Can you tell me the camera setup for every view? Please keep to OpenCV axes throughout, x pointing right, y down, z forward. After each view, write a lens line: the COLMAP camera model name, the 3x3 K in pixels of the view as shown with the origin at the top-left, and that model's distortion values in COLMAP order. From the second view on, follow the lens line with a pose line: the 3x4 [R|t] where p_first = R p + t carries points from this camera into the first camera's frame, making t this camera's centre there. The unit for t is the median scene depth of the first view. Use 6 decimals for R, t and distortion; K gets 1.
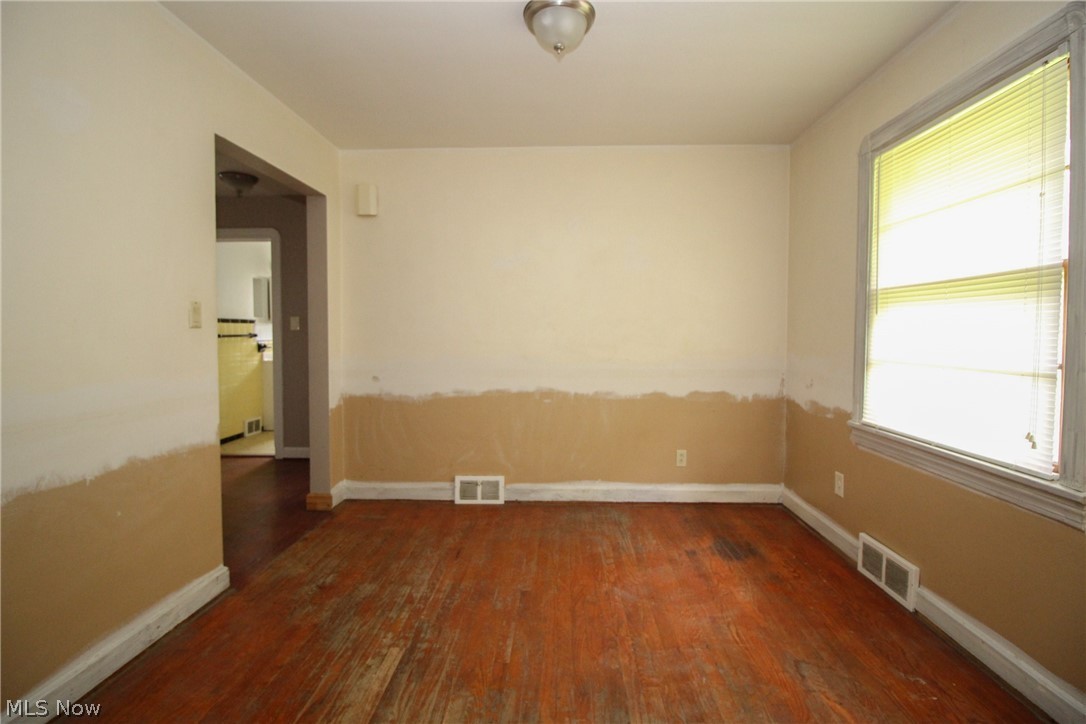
lens RADIAL K [[515.2, 0, 551.1], [0, 515.2, 348.6], [0, 0, 1]] dist [-0.003268, -0.000410]
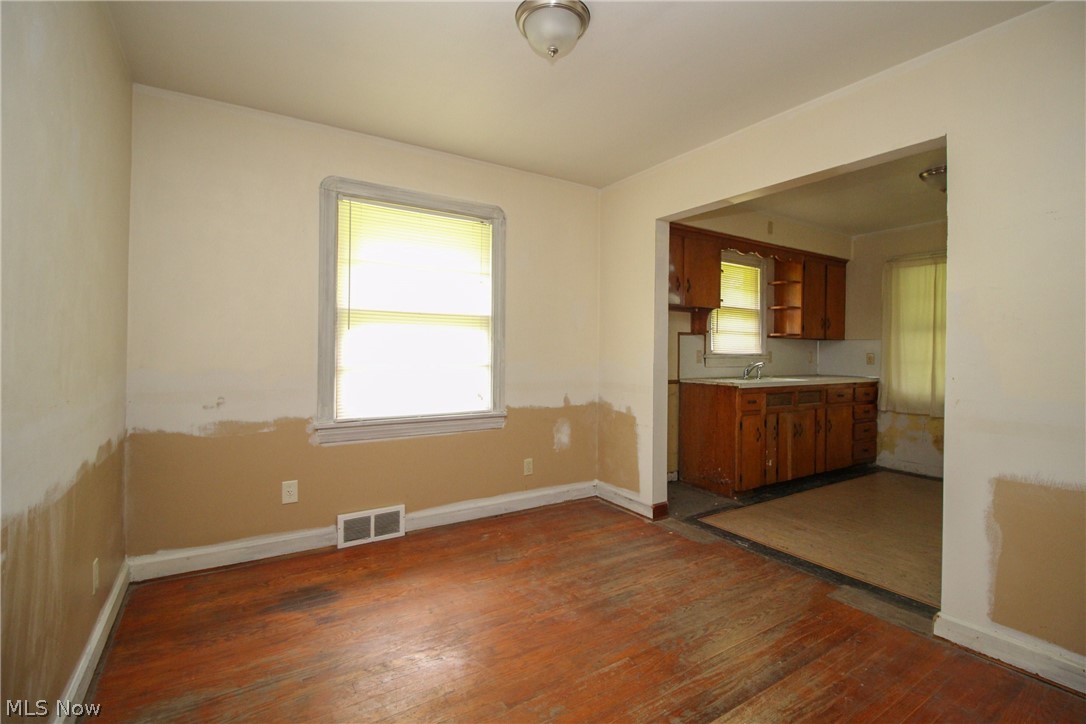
lens RADIAL K [[515.2, 0, 551.1], [0, 515.2, 348.6], [0, 0, 1]] dist [-0.003268, -0.000410]
pose [[-0.576584, -0.008402, 0.816995, -0.851618], [0.012261, 0.999746, 0.018934, -0.050983], [-0.816946, 0.020934, -0.576334, 1.722964]]
